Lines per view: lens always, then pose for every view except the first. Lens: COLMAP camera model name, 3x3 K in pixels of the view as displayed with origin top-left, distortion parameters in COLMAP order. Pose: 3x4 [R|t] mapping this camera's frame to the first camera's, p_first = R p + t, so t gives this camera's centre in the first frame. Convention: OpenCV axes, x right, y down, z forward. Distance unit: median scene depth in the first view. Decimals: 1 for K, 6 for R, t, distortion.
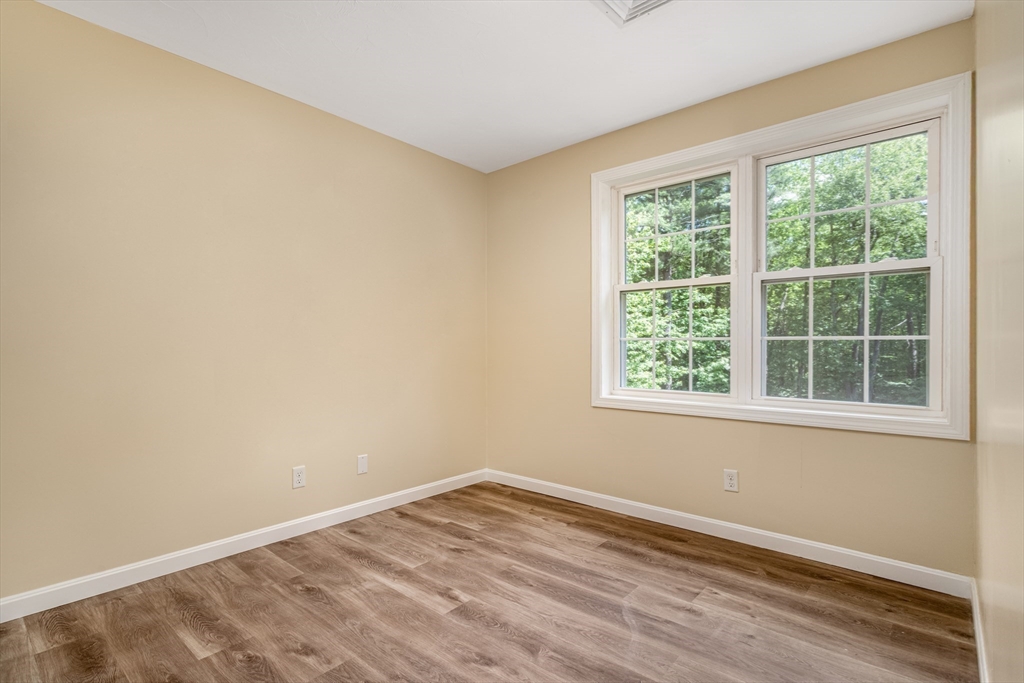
lens RADIAL K [[495.9, 0, 512.0], [0, 495.9, 341.5], [0, 0, 1]] dist [0.000912, 0.000224]
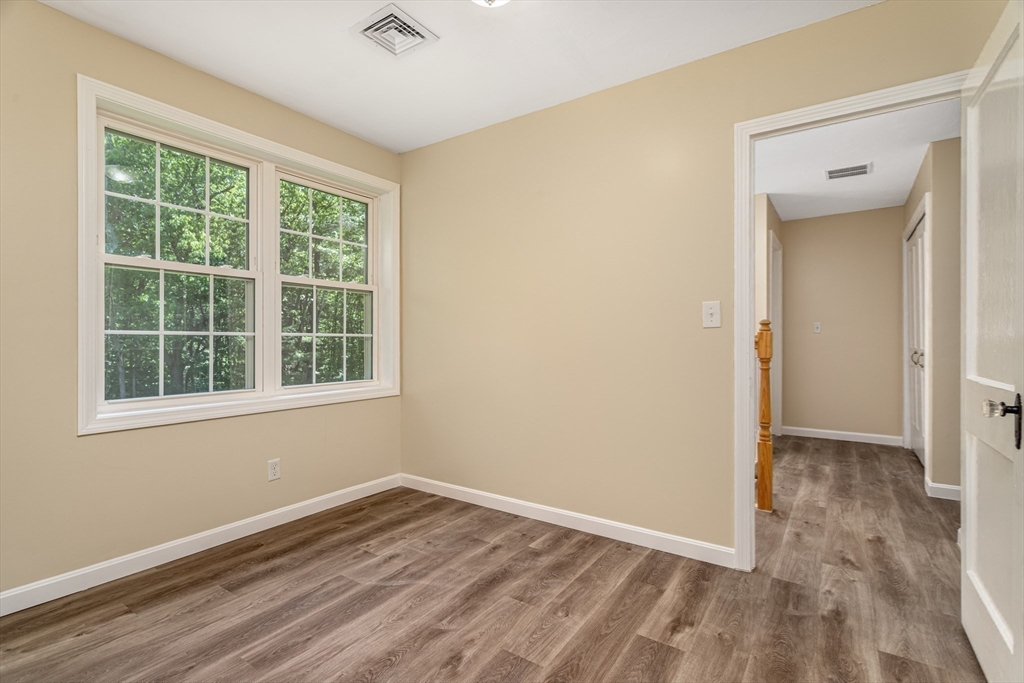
lens RADIAL K [[495.9, 0, 512.0], [0, 495.9, 341.5], [0, 0, 1]] dist [0.000912, 0.000224]
pose [[-0.131539, -0.000893, 0.991311, -0.765545], [-0.009035, 0.999959, -0.000298, 0.007534], [-0.991270, -0.008996, -0.131542, 0.749679]]
